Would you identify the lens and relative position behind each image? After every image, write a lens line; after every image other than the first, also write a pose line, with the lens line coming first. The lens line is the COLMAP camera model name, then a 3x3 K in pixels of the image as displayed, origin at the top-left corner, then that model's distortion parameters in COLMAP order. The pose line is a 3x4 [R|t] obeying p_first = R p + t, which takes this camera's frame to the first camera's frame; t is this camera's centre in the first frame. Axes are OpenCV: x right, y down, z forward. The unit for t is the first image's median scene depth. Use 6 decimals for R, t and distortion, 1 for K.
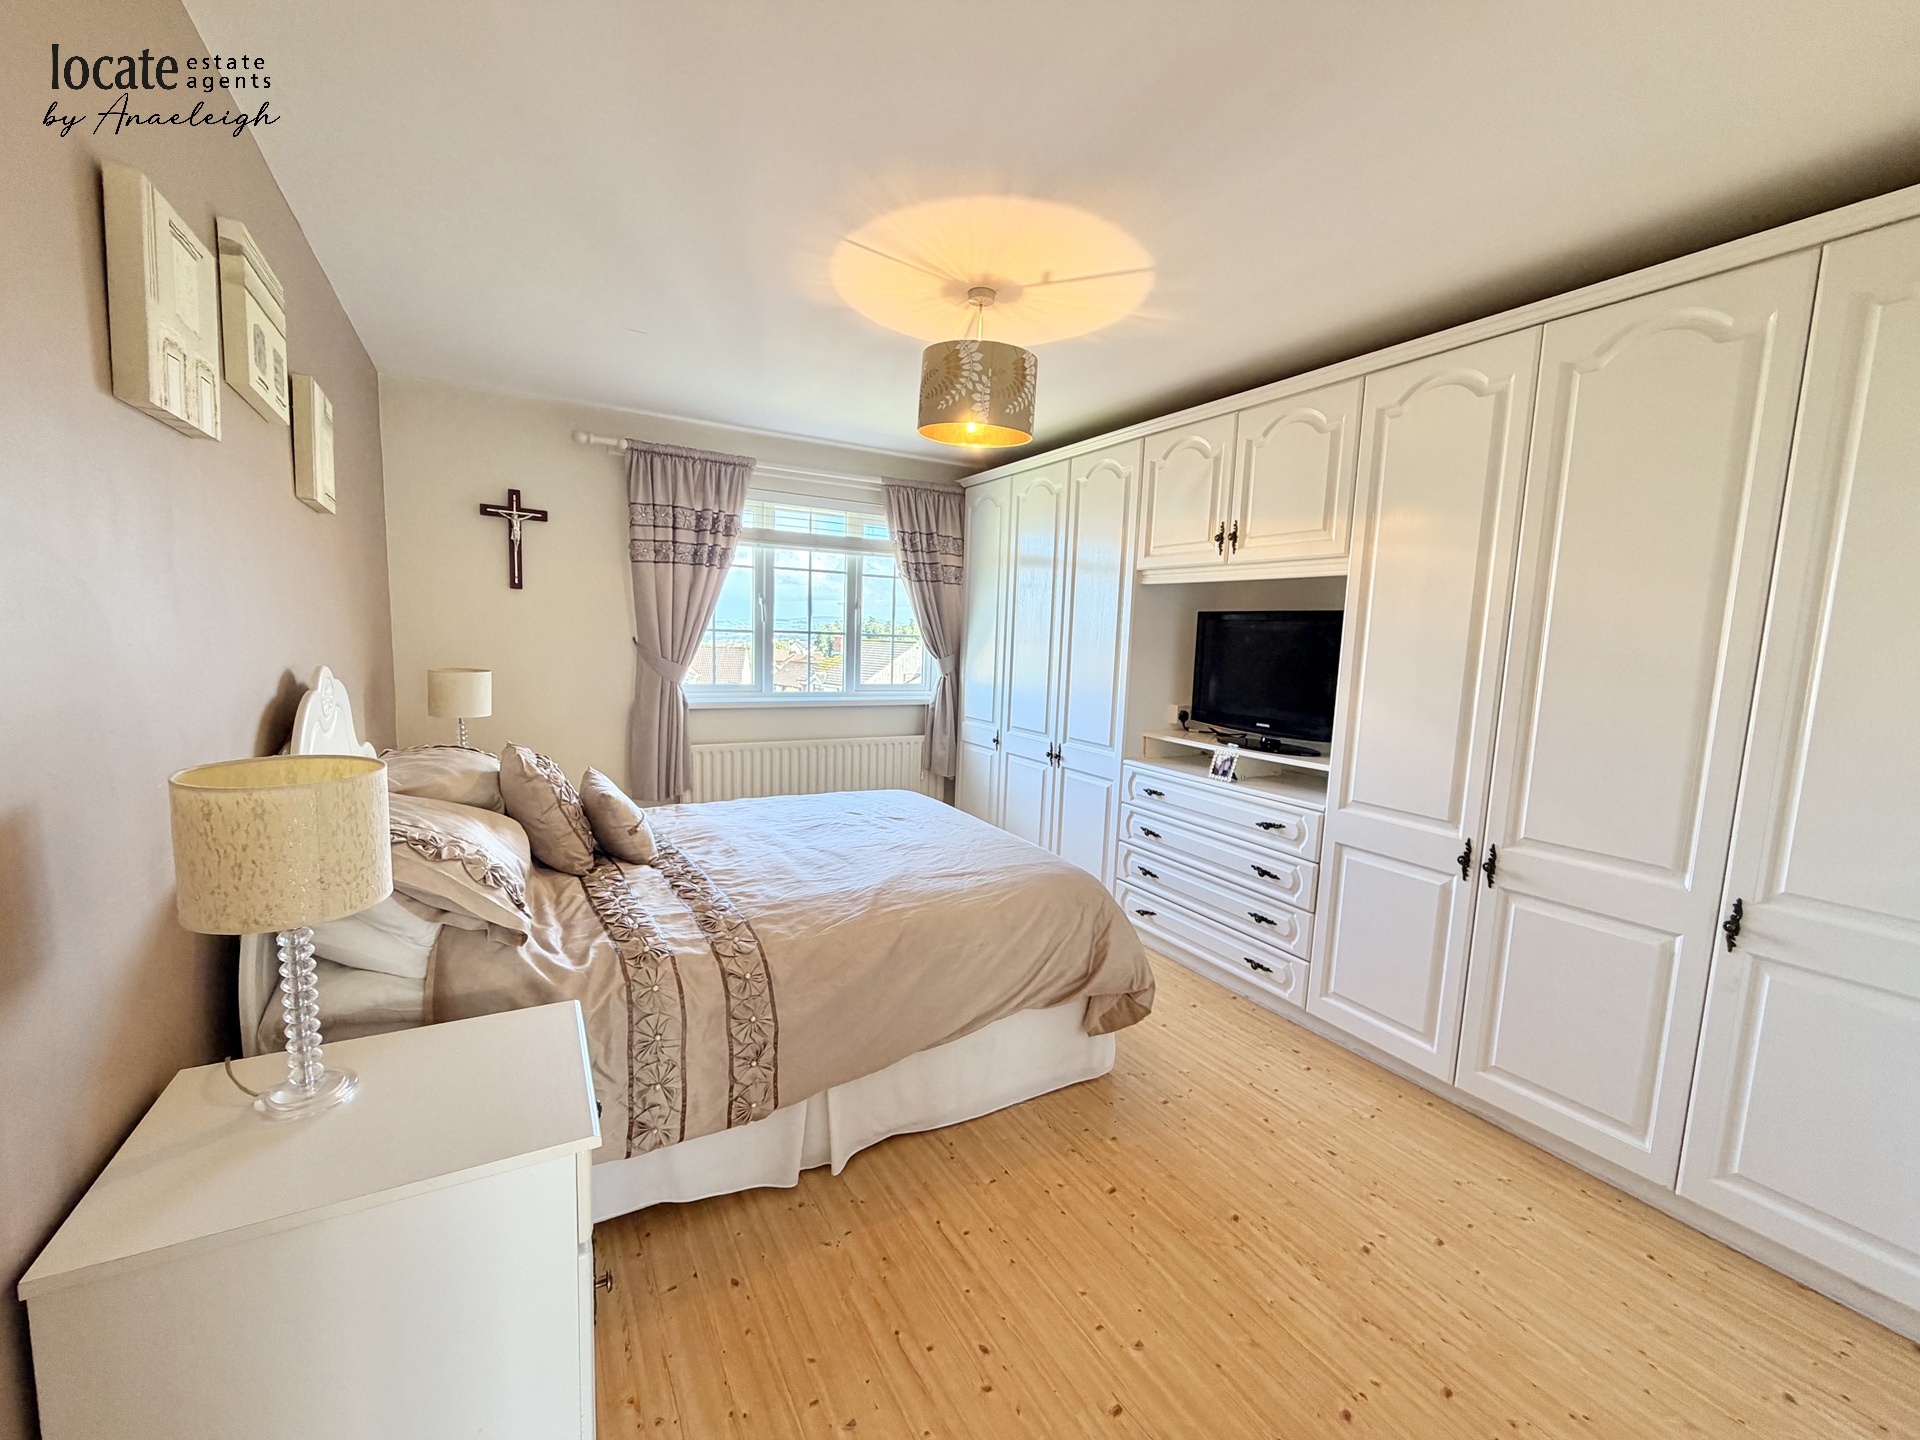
lens RADIAL K [[765.5, 0, 953.6], [0, 765.5, 725.2], [0, 0, 1]] dist [-0.001657, -0.000107]
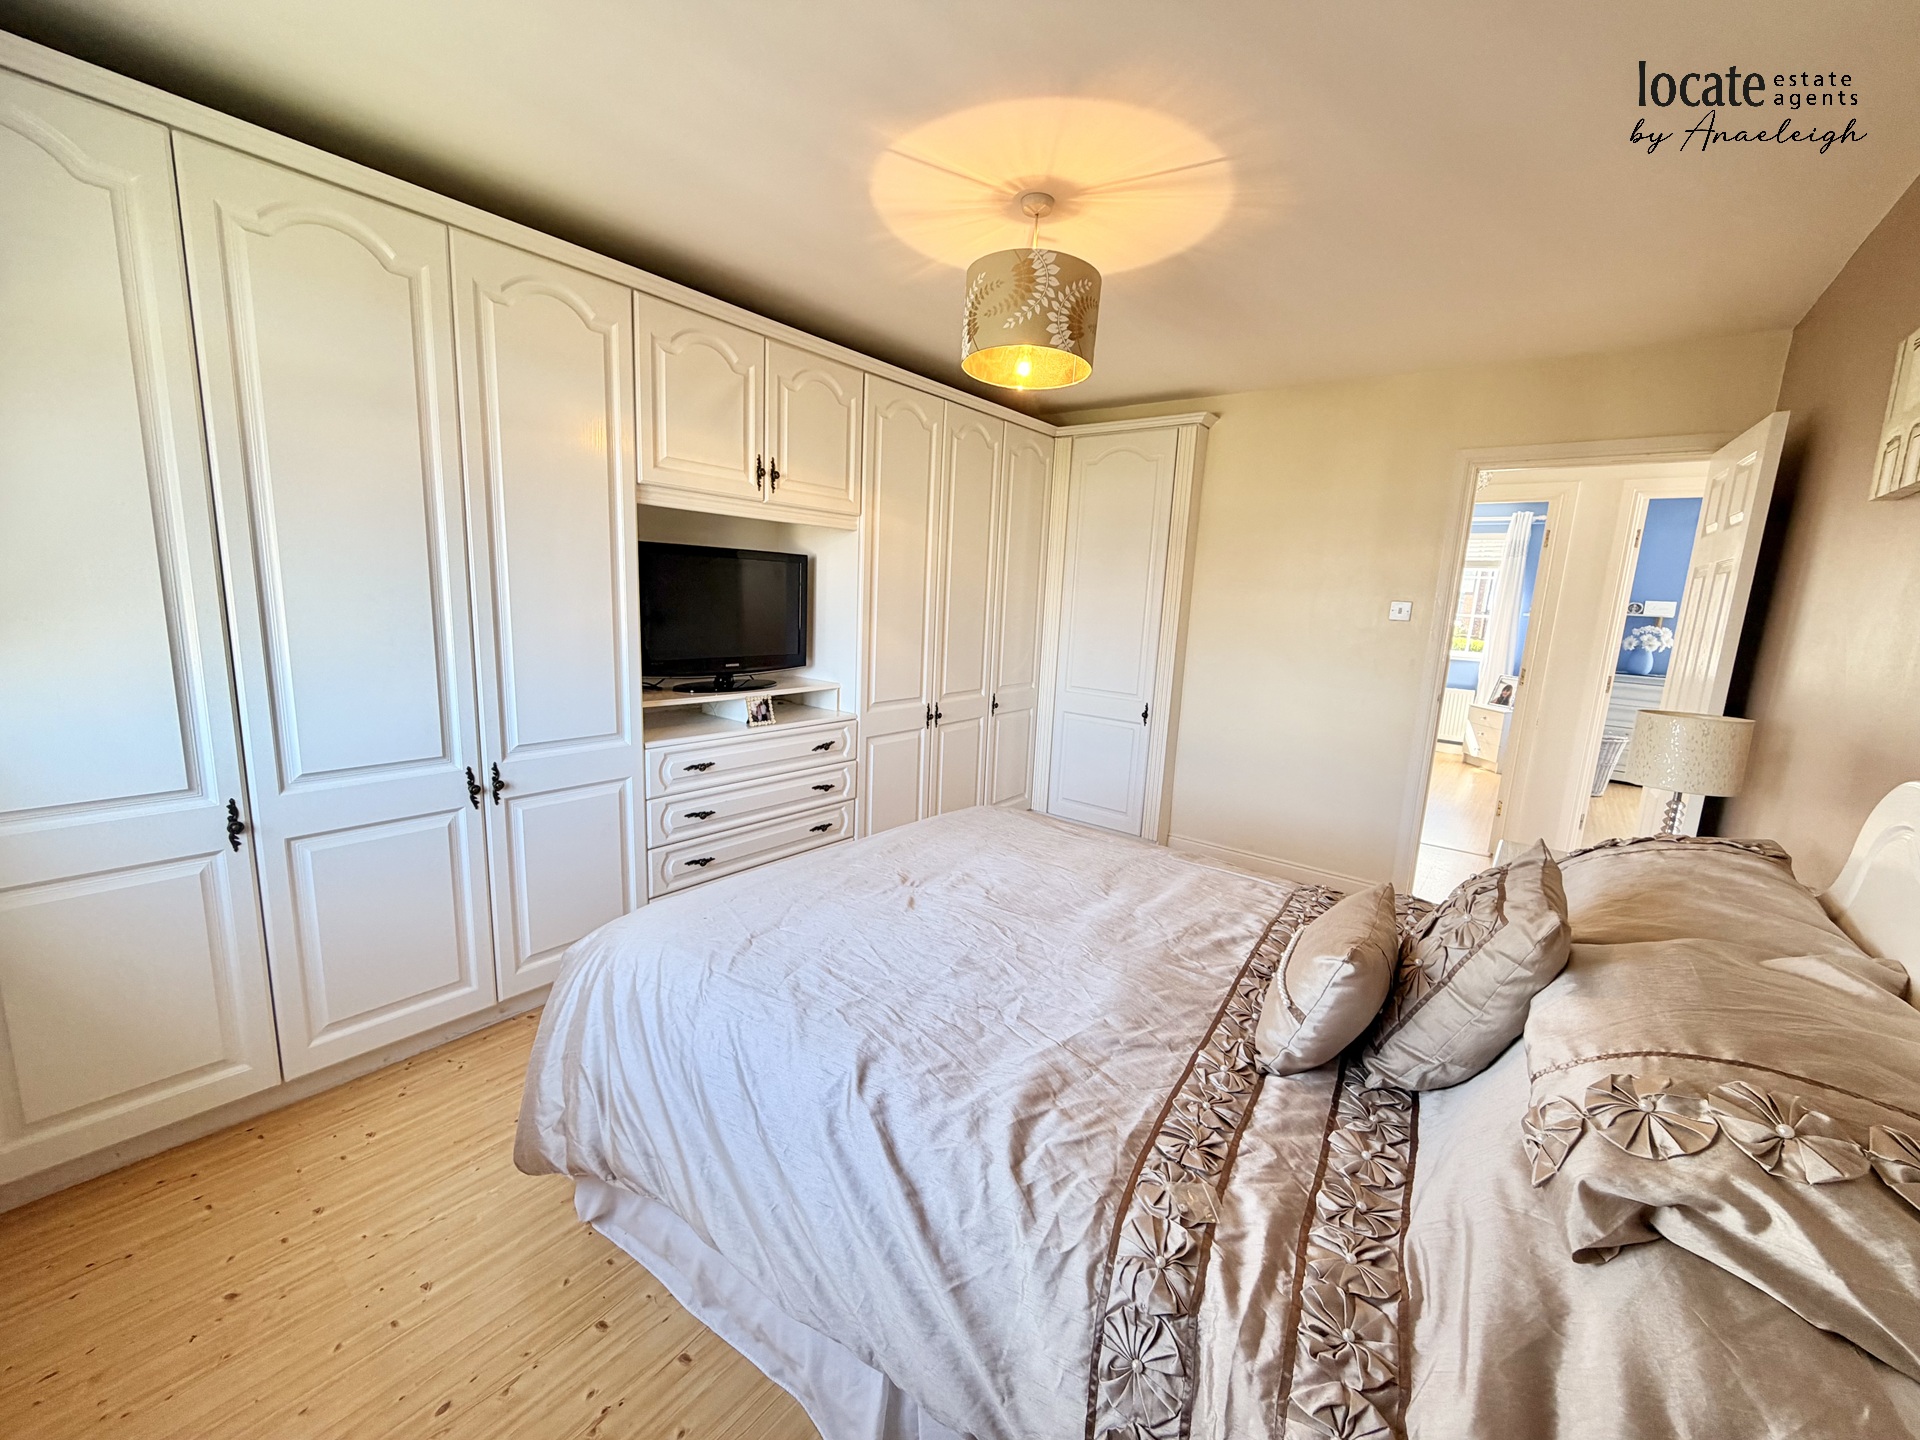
lens RADIAL K [[765.5, 0, 953.6], [0, 765.5, 725.2], [0, 0, 1]] dist [-0.001657, -0.000107]
pose [[-0.374348, -0.205317, 0.904272, -0.616940], [0.061147, 0.967591, 0.245007, -0.150070], [-0.925270, 0.147011, -0.349661, 1.088276]]
